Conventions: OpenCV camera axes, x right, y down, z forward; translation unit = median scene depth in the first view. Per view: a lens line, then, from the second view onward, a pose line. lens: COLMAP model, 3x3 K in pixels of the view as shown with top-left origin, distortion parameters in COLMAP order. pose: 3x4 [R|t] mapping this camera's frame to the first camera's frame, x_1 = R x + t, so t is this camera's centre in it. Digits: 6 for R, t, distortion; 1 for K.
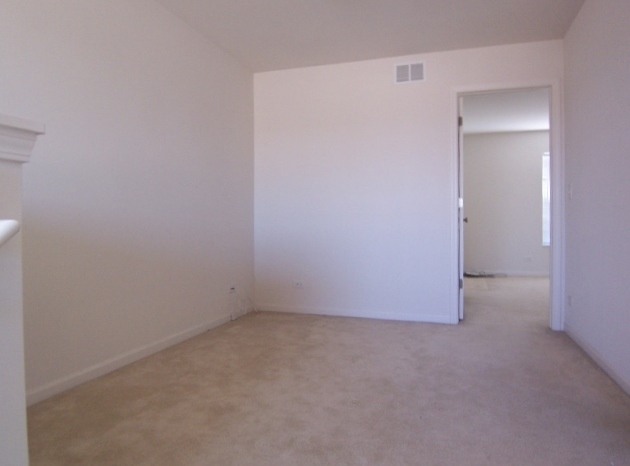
lens RADIAL K [[430.4, 0, 315.0], [0, 430.4, 233.0], [0, 0, 1]] dist [-0.044985, -0.000521]
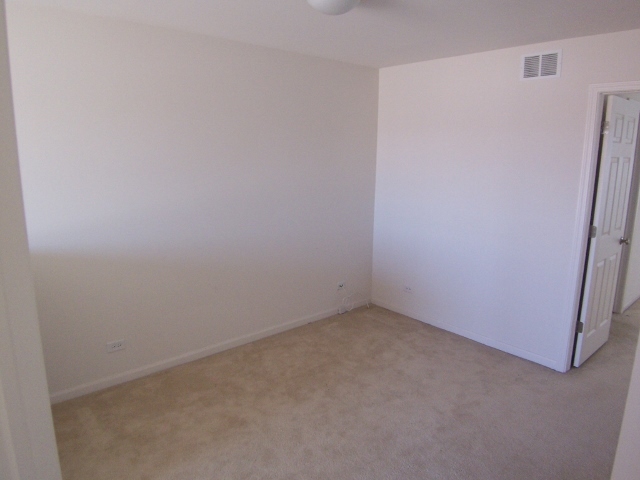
lens RADIAL K [[430.0, 0, 320.0], [0, 430.0, 240.0], [0, 0, 1]] dist [-0.043405, -0.001726]
pose [[0.859601, 0.115283, -0.497791, 0.301907], [-0.024821, 0.982487, 0.184671, -0.192117], [0.510363, -0.146387, 0.847408, 0.069854]]
